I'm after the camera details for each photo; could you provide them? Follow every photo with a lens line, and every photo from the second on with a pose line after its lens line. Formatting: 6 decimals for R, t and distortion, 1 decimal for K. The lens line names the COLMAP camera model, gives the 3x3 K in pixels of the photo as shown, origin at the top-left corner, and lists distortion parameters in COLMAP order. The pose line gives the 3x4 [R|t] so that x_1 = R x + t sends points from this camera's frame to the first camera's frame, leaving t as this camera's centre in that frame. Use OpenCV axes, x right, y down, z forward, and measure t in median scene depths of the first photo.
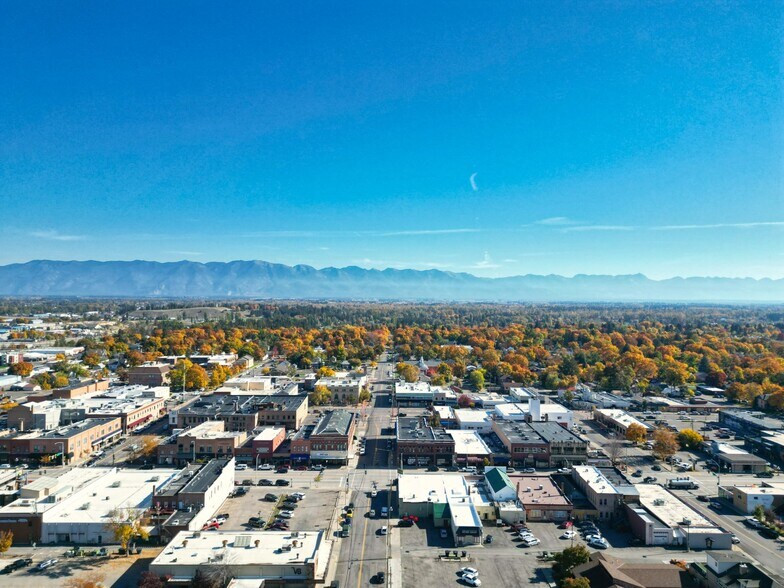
lens RADIAL K [[552.6, 0, 390.4], [0, 552.6, 296.1], [0, 0, 1]] dist [0.081791, -0.074793]
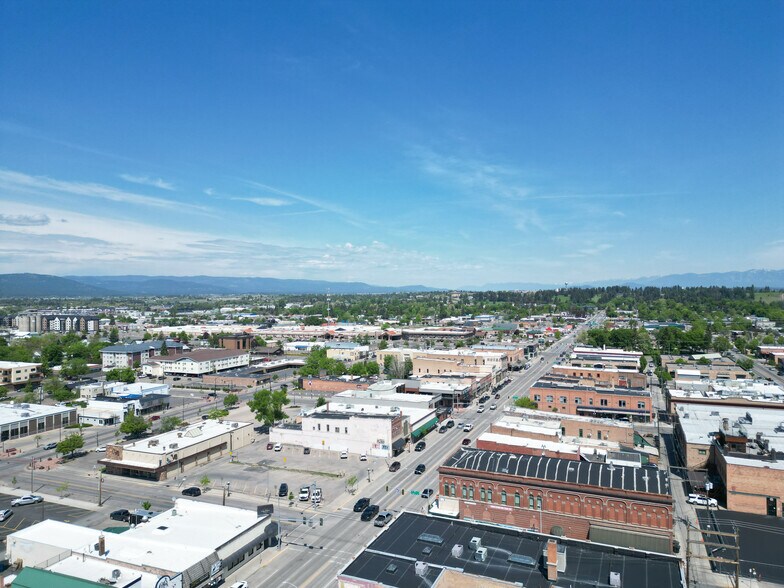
lens RADIAL K [[546.6, 0, 392.0], [0, 546.6, 294.0], [0, 0, 1]] dist [0.083830, -0.084707]
pose [[-0.395264, -0.003111, -0.918562, 0.298208], [0.007642, 0.999949, -0.006675, 0.068730], [0.918536, -0.009658, -0.395220, 0.846421]]
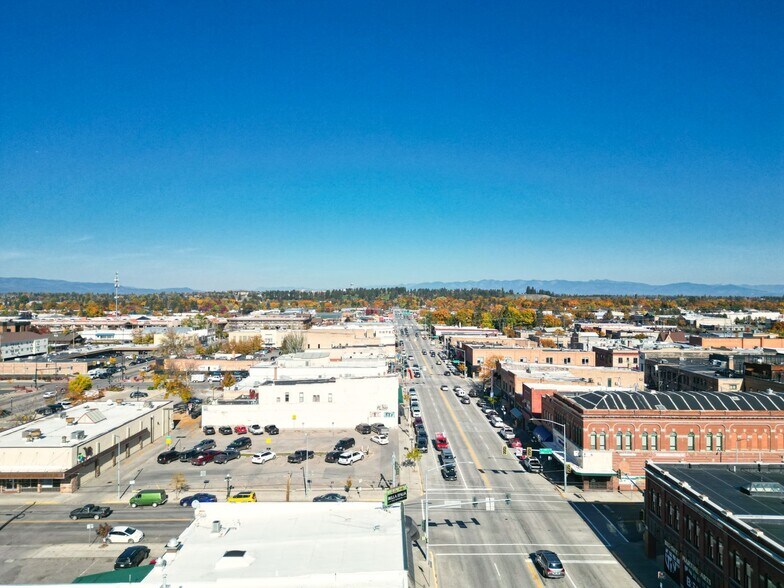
lens RADIAL K [[549.0, 0, 392.0], [0, 549.0, 294.0], [0, 0, 1]] dist [0.070498, -0.055063]
pose [[0.004073, -0.012655, -0.999912, 0.215141], [0.000200, 0.999920, -0.012655, 0.129381], [0.999992, -0.000148, 0.004075, 0.633791]]
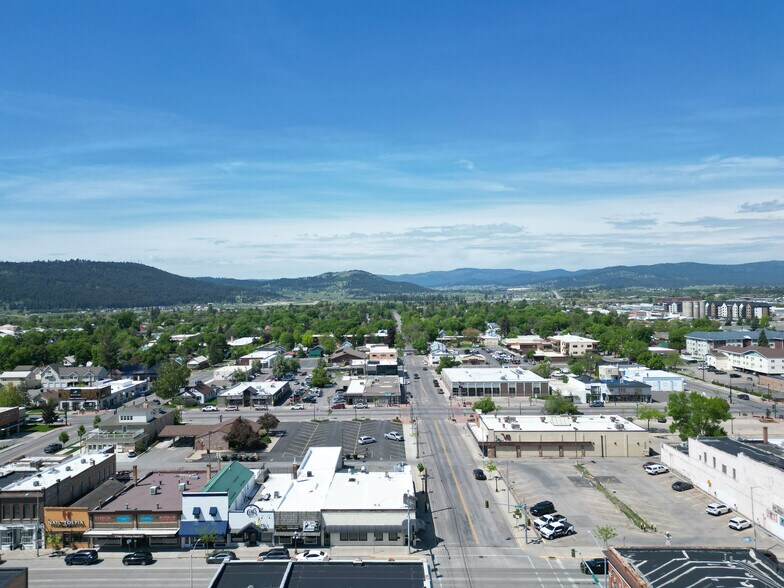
lens RADIAL K [[563.2, 0, 365.5], [0, 563.2, 293.1], [0, 0, 1]] dist [0.083234, -0.077299]
pose [[-0.999188, 0.010461, 0.038913, 0.022925], [0.010379, 0.999943, -0.002310, 0.091040], [-0.038935, -0.001904, -0.999240, 0.937667]]
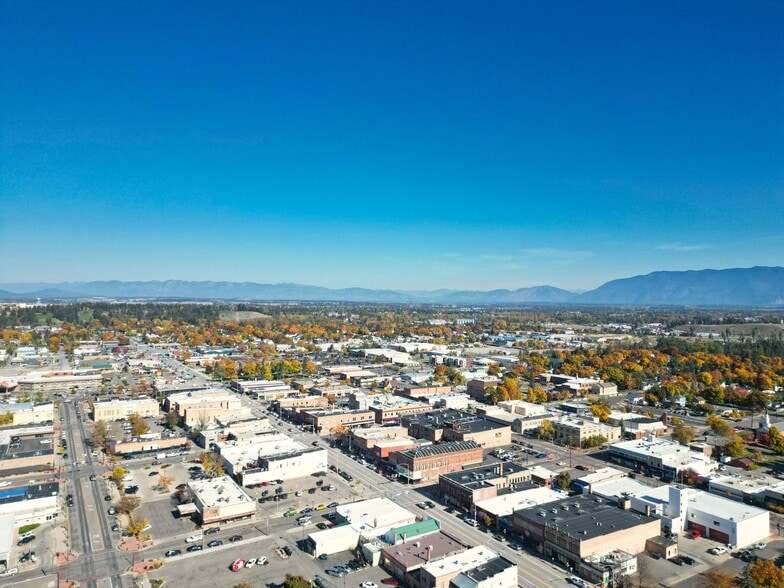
lens RADIAL K [[546.6, 0, 392.0], [0, 546.6, 294.0], [0, 0, 1]] dist [0.083830, -0.084707]
pose [[0.527245, -0.009858, -0.849656, 0.649765], [-0.006217, 0.999861, -0.015459, -0.058319], [0.849690, 0.013433, 0.527111, 0.249248]]
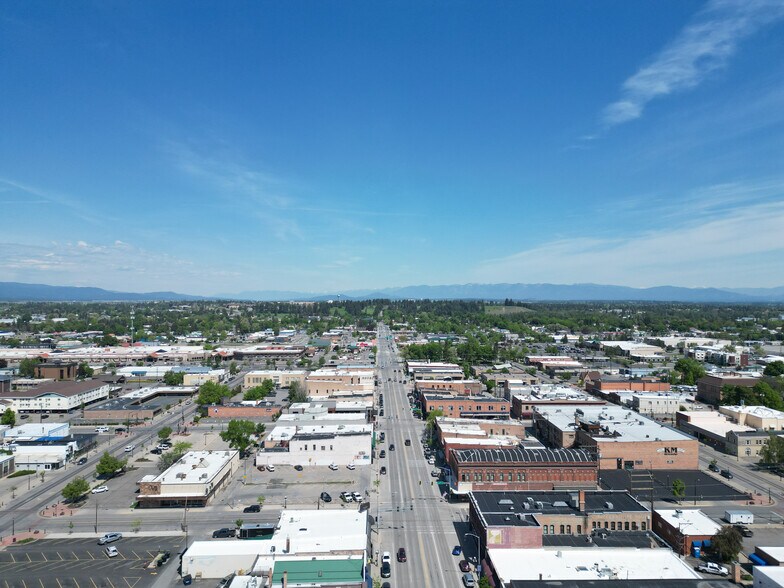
lens RADIAL K [[549.0, 0, 392.0], [0, 549.0, 294.0], [0, 0, 1]] dist [0.070498, -0.055063]
pose [[0.029063, -0.018266, -0.999411, 0.498794], [0.001766, 0.999832, -0.018222, 0.023825], [0.999576, -0.001236, 0.029090, 0.645612]]
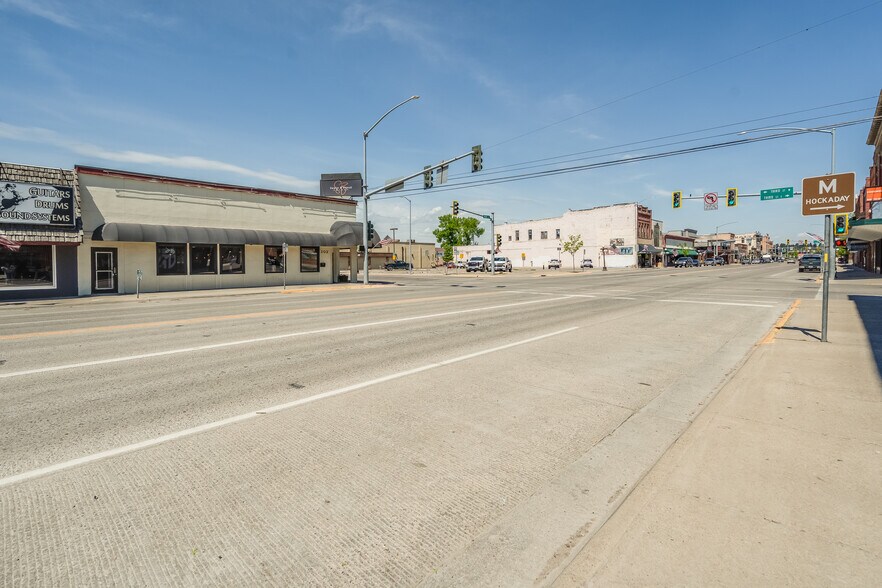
lens RADIAL K [[416.0, 0, 441.5], [0, 416.0, 268.0], [0, 0, 1]] dist [-0.018351, -0.000363]
pose [[-0.684573, 0.005707, -0.728922, 0.066486], [0.005257, 0.999982, 0.002892, 0.219049], [0.728925, -0.001852, -0.684591, 0.718999]]
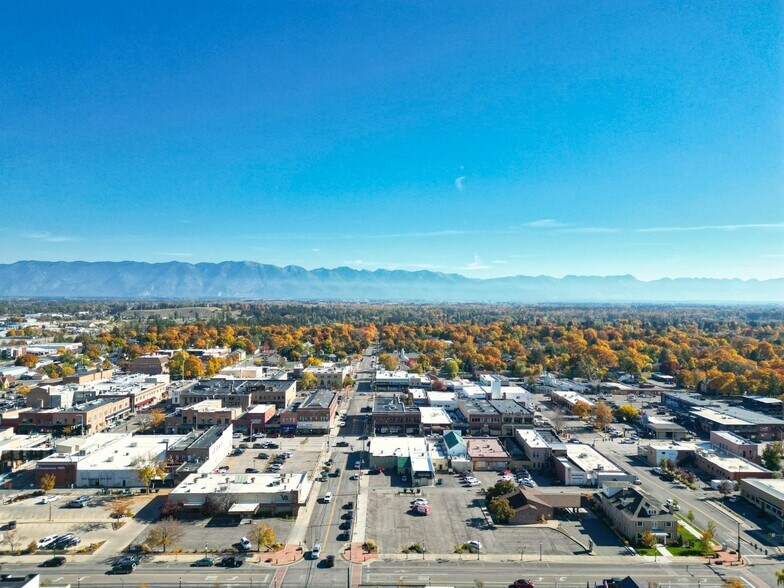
lens RADIAL K [[552.6, 0, 390.4], [0, 552.6, 296.1], [0, 0, 1]] dist [0.081791, -0.074793]
pose [[0.999868, -0.000416, 0.016246, 0.023189], [0.000443, 0.999999, -0.001669, 0.012600], [-0.016246, 0.001676, 0.999867, -0.119421]]
